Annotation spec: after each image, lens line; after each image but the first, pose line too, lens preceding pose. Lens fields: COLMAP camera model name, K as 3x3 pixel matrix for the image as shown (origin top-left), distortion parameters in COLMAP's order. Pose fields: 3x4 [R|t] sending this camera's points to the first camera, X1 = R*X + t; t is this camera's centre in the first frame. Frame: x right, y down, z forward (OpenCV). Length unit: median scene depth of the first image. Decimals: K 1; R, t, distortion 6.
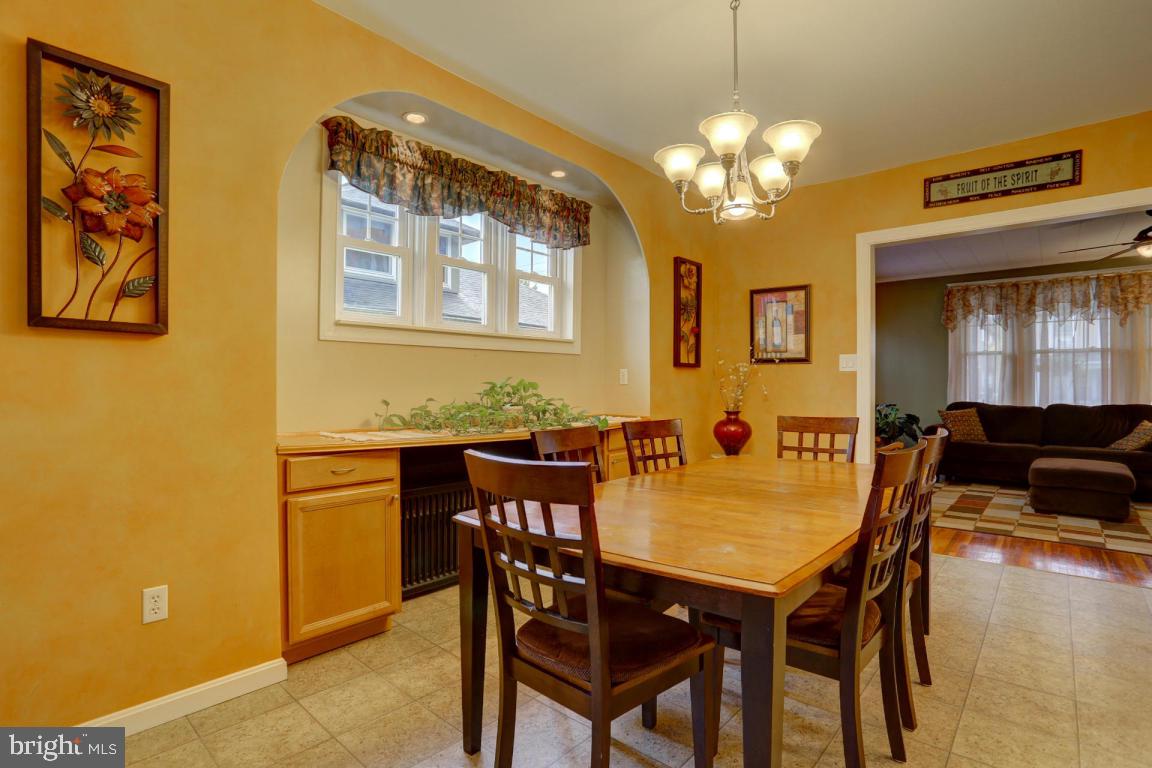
lens RADIAL K [[582.8, 0, 596.1], [0, 582.8, 382.7], [0, 0, 1]] dist [-0.018054, 0.000104]
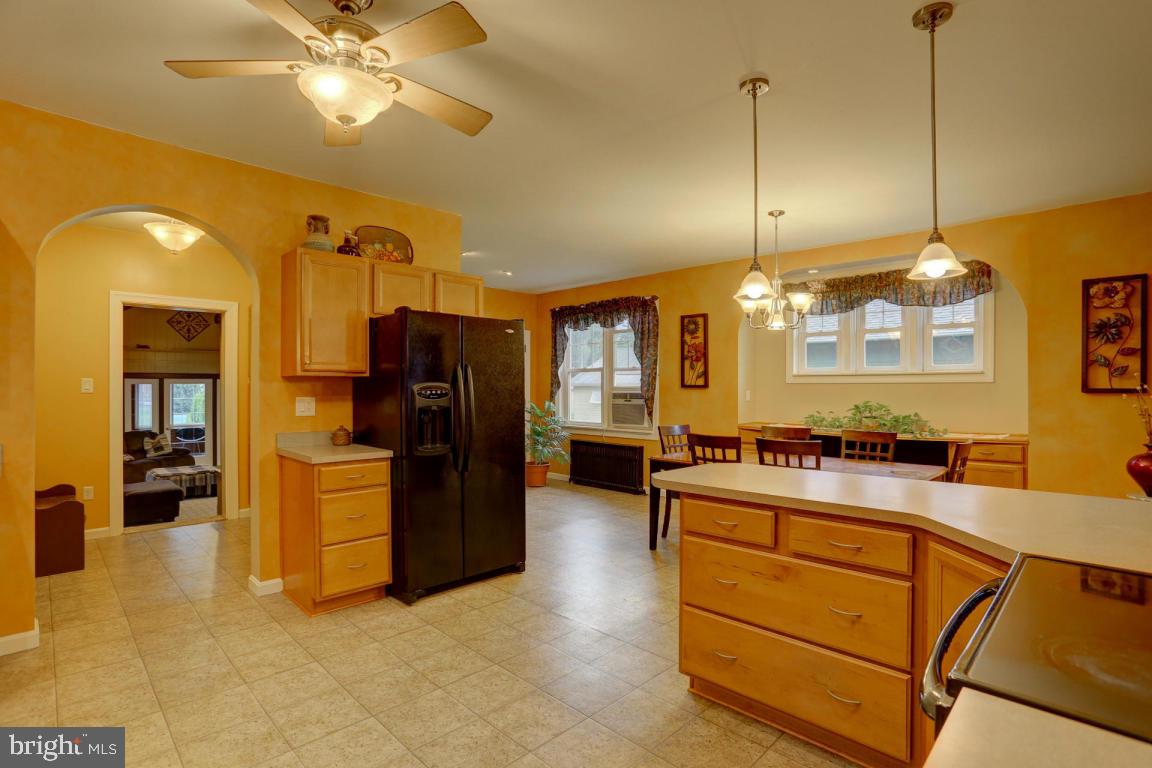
lens RADIAL K [[564.0, 0, 579.5], [0, 564.0, 386.6], [0, 0, 1]] dist [-0.080788, 0.033527]
pose [[-0.088385, 0.000811, -0.996086, 1.298956], [0.007156, 0.999974, 0.000179, -0.049991], [0.996061, -0.007112, -0.088389, 0.277037]]
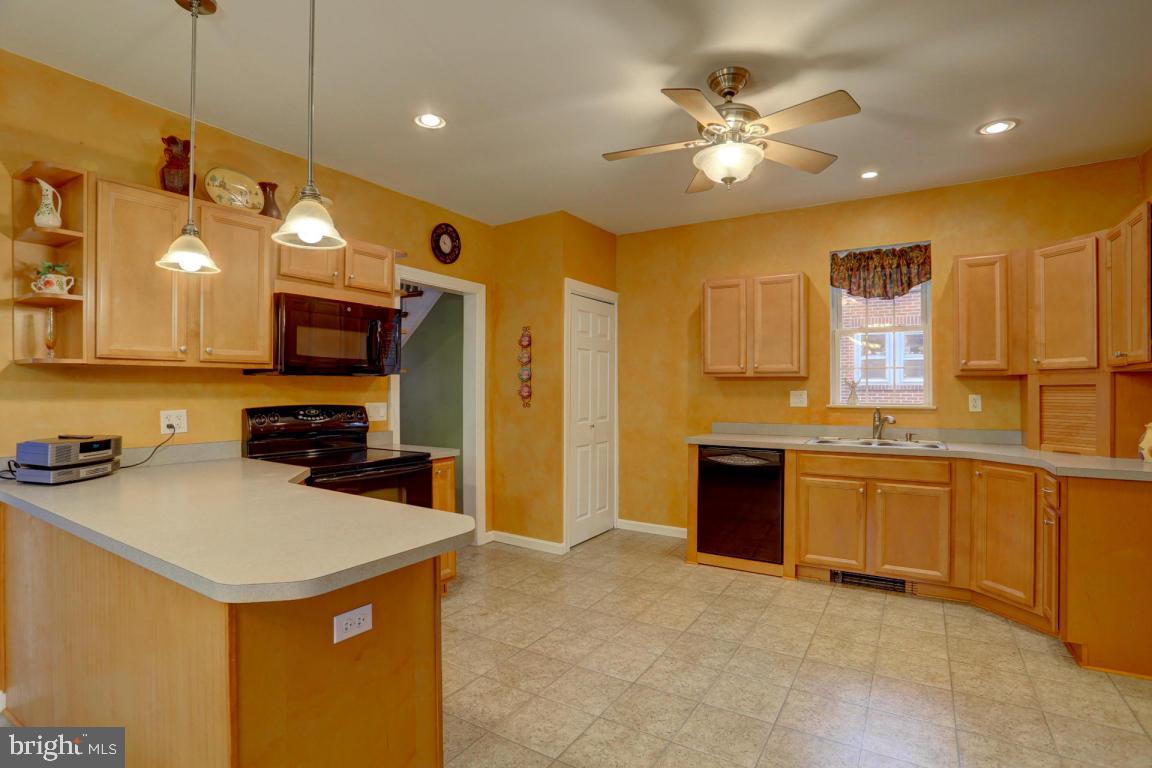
lens RADIAL K [[559.9, 0, 581.1], [0, 559.9, 387.4], [0, 0, 1]] dist [-0.075432, 0.031979]
pose [[-0.141531, 0.000665, 0.989934, 0.213295], [-0.009065, 0.999957, -0.001968, -0.047005], [-0.989892, -0.009252, -0.141519, 0.285022]]
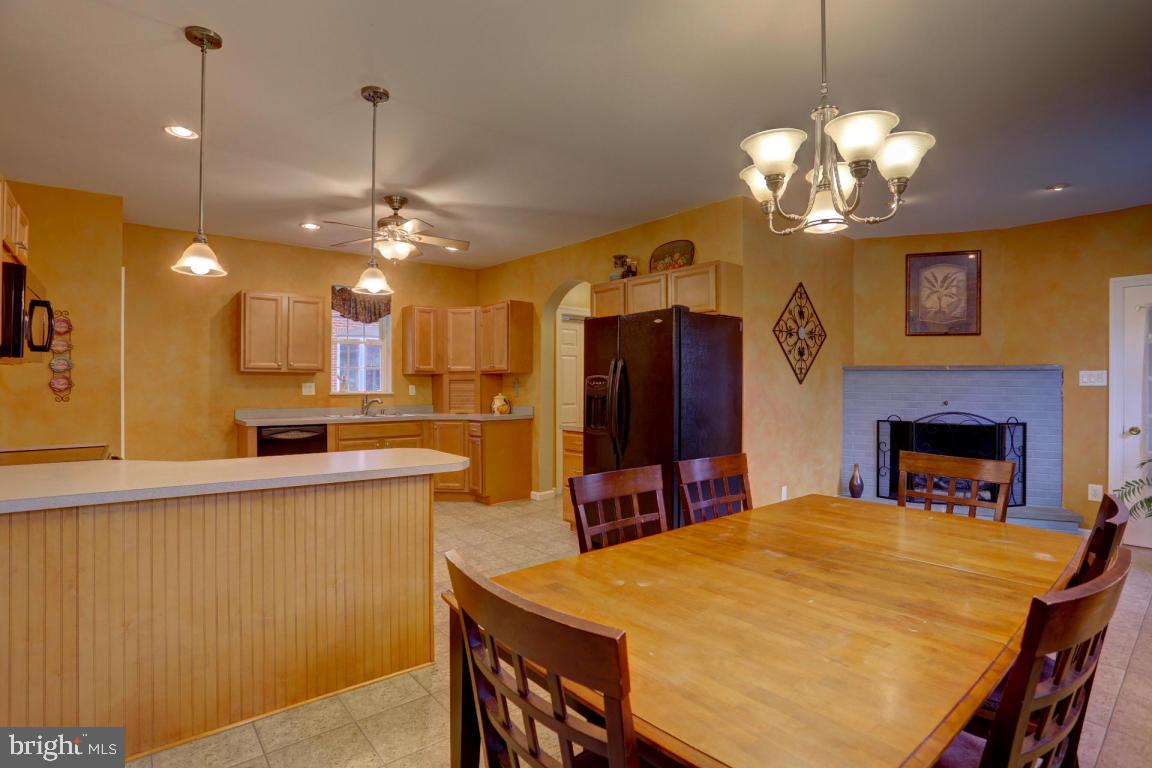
lens RADIAL K [[564.0, 0, 579.5], [0, 564.0, 386.6], [0, 0, 1]] dist [-0.080788, 0.033527]
pose [[-0.982776, -0.000812, 0.184799, 0.252540], [-0.001790, 0.999985, -0.005124, -0.030363], [-0.184792, -0.005366, -0.982763, 1.058353]]
